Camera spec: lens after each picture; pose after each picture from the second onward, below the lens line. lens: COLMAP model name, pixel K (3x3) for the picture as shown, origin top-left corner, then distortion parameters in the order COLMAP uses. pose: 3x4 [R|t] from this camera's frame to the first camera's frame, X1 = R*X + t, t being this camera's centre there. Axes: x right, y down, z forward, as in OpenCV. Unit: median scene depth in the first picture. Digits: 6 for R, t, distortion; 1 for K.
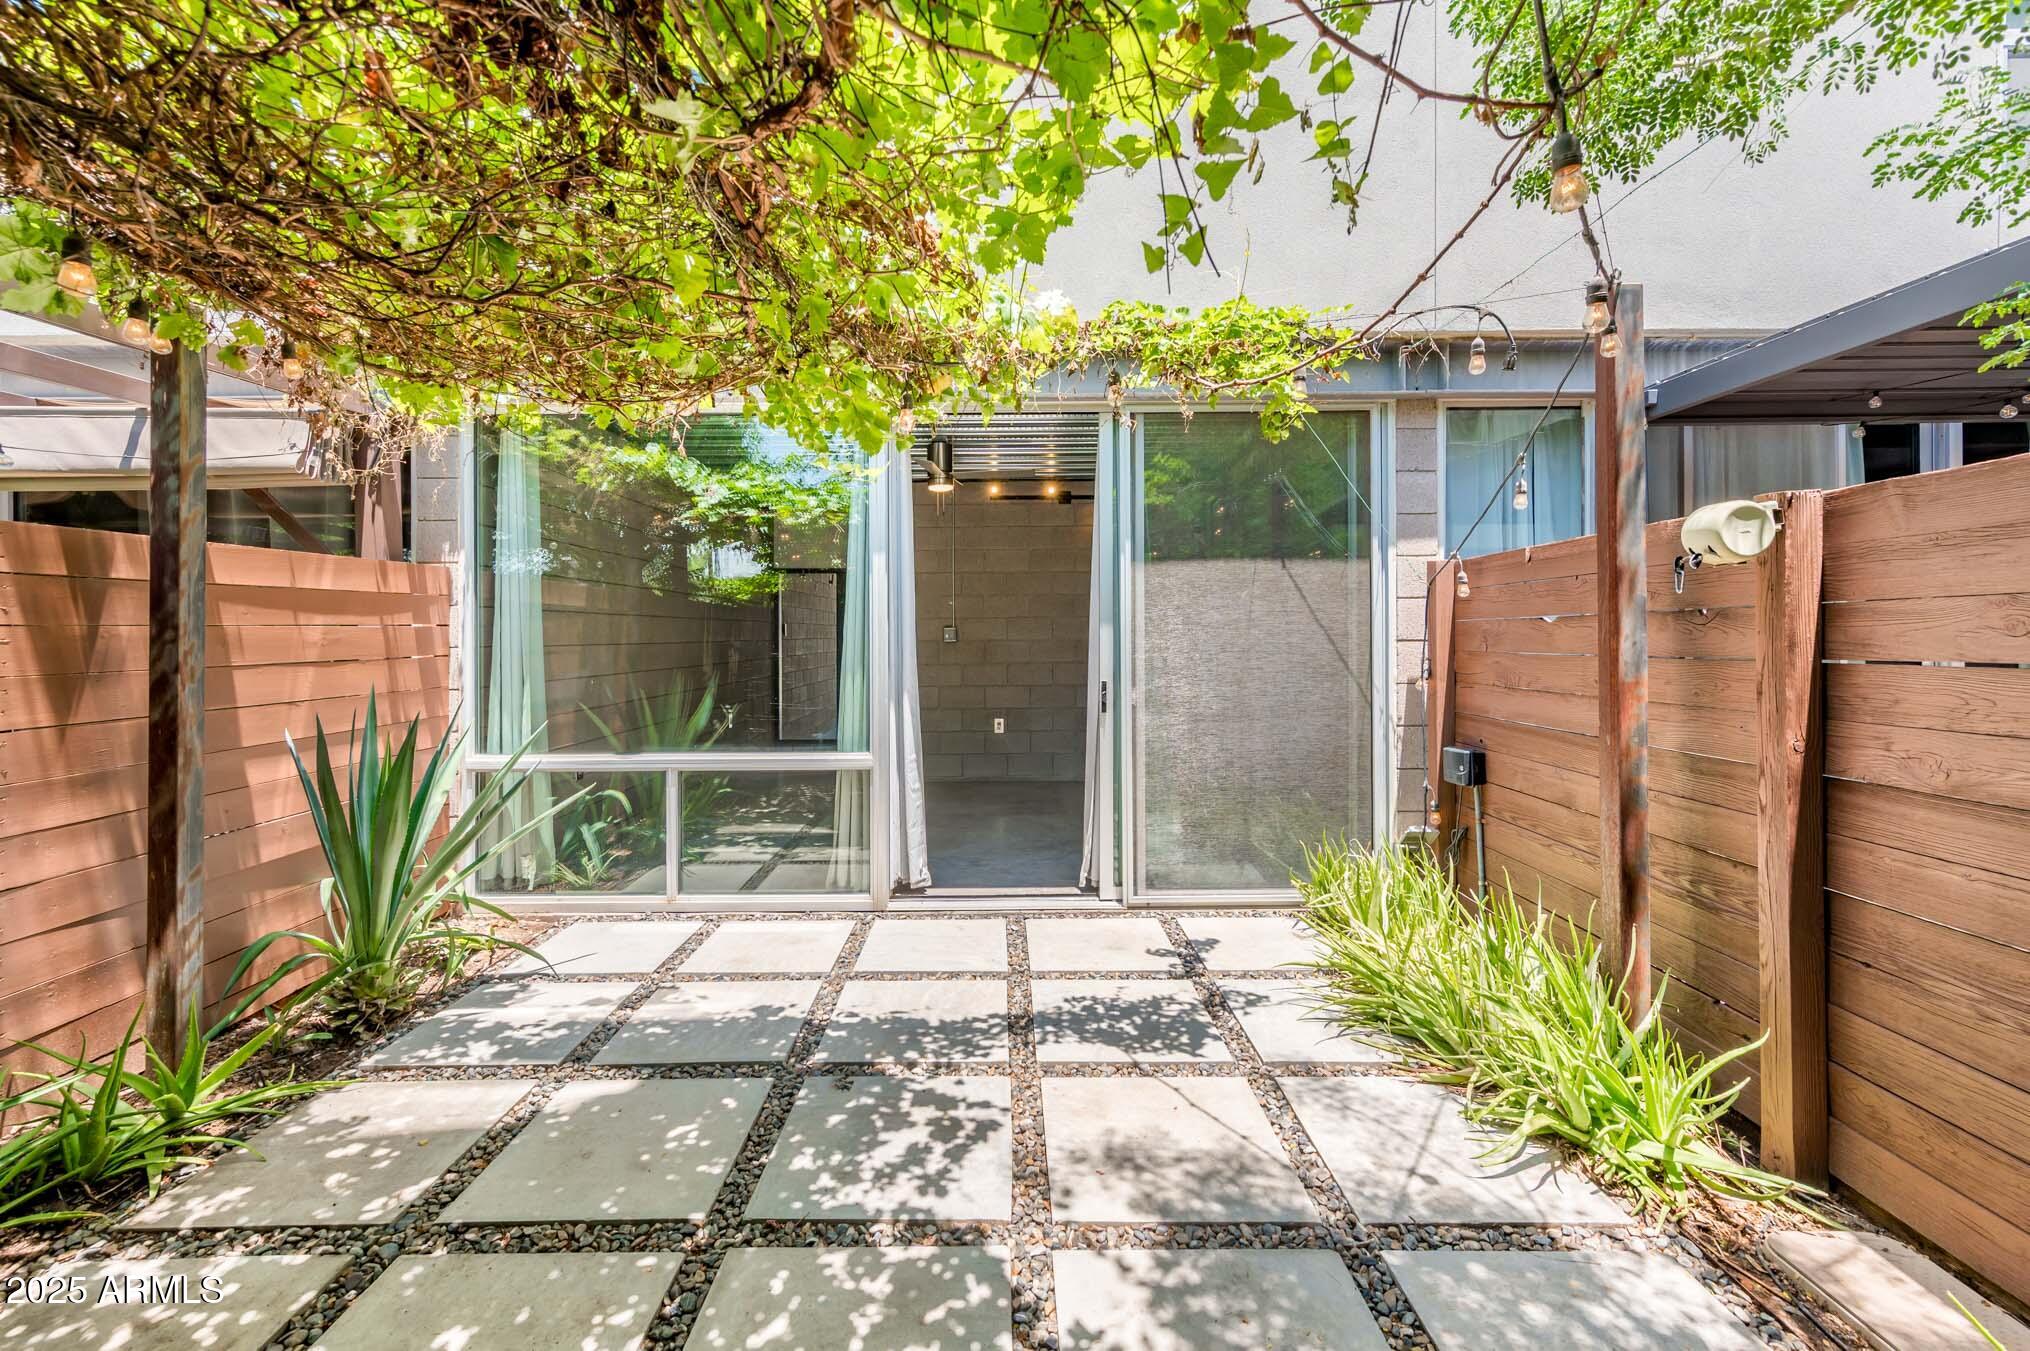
lens RADIAL K [[846.7, 0, 1003.3], [0, 846.7, 636.7], [0, 0, 1]] dist [-0.000939, 0.000961]
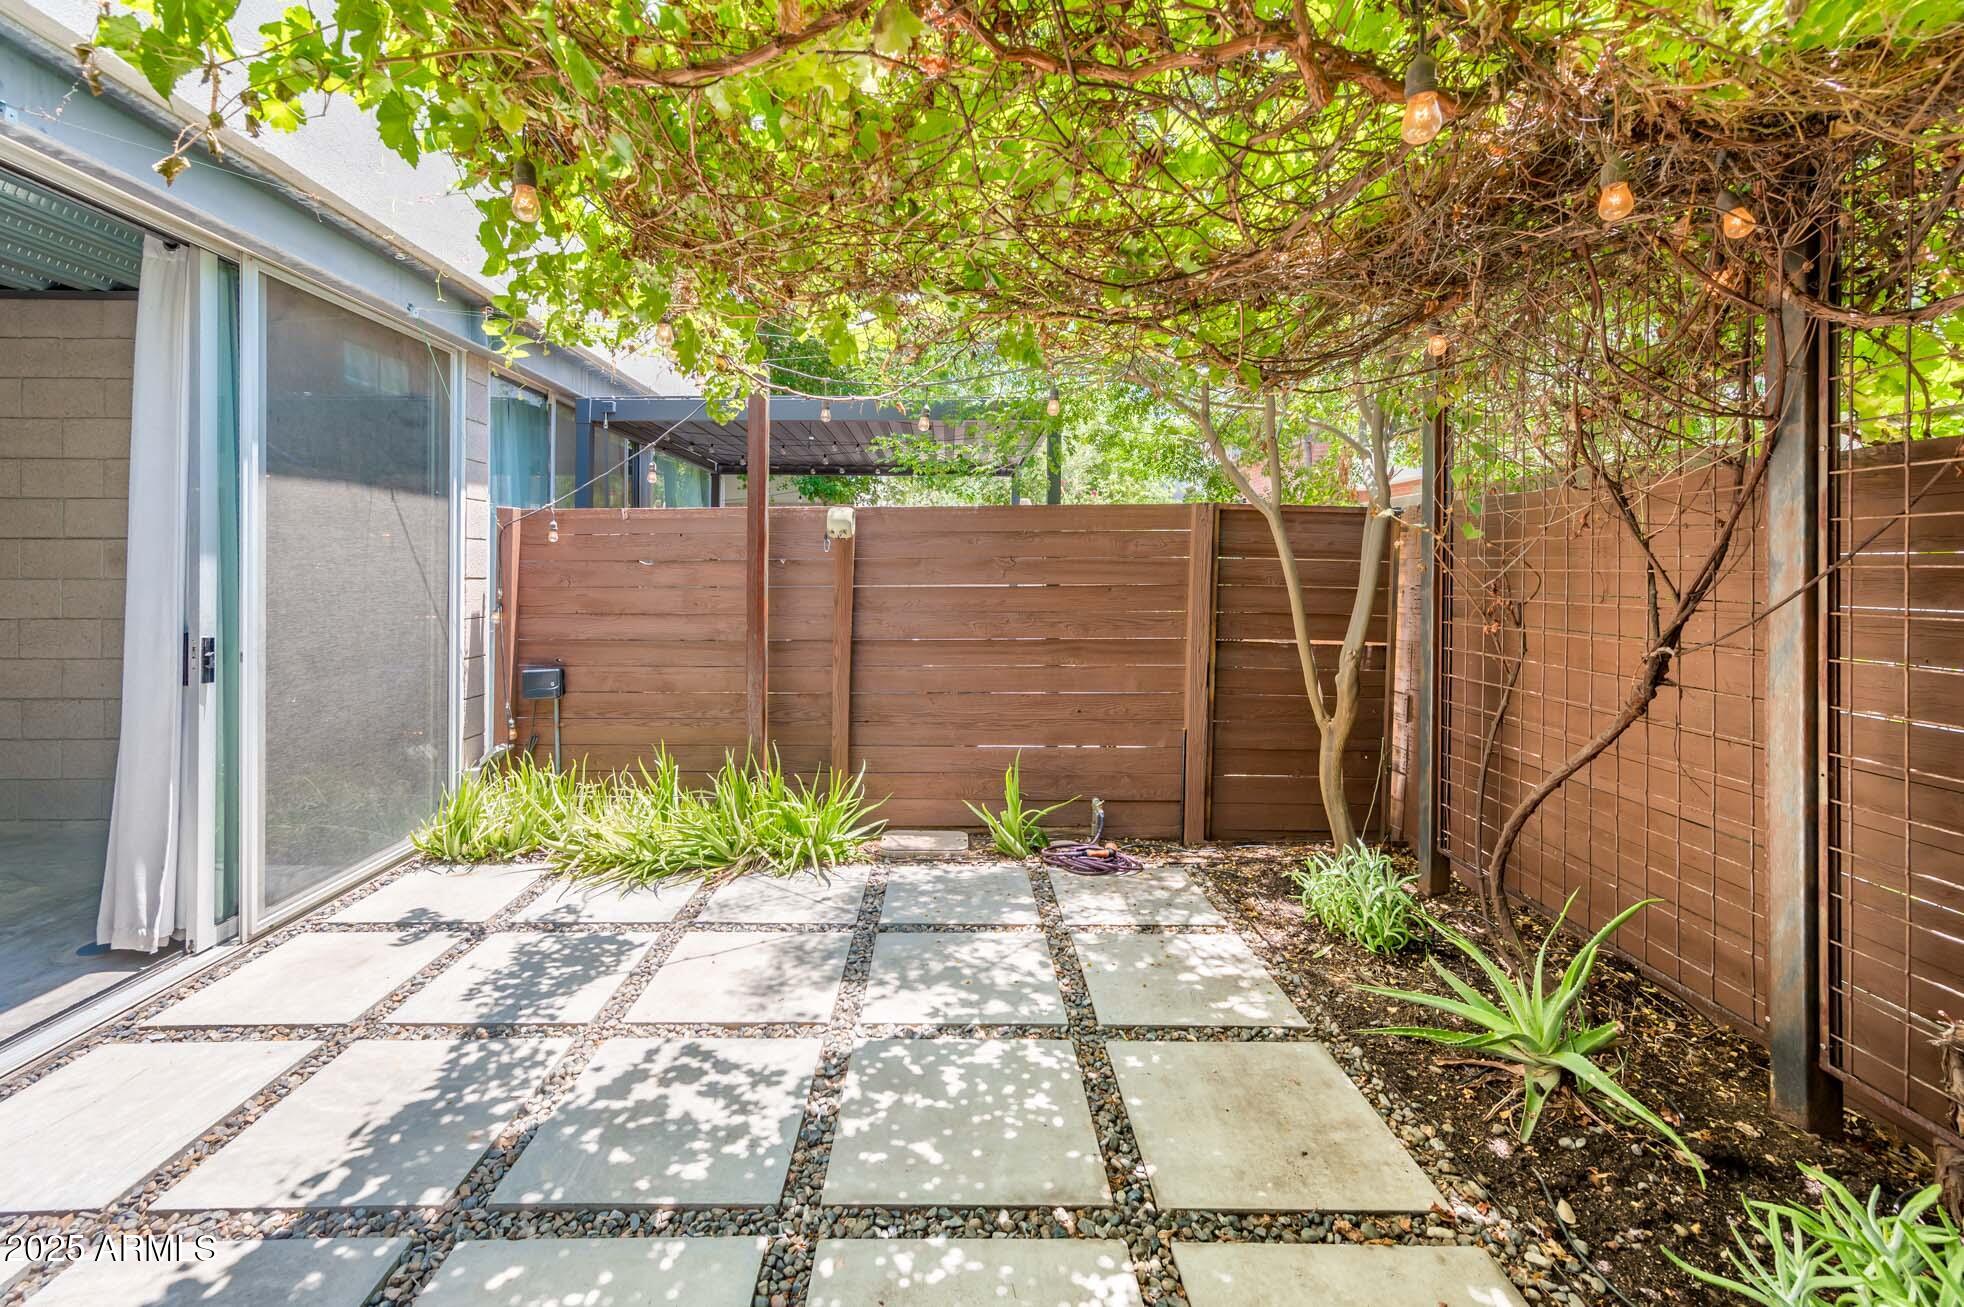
lens RADIAL K [[819.2, 0, 971.0], [0, 819.2, 576.5], [0, 0, 1]] dist [-0.000939, 0.000961]
pose [[-0.022056, 0.000356, 0.999757, -0.872691], [0.000725, 1.000000, -0.000340, 0.004154], [-0.999756, 0.000717, -0.022056, 0.585126]]
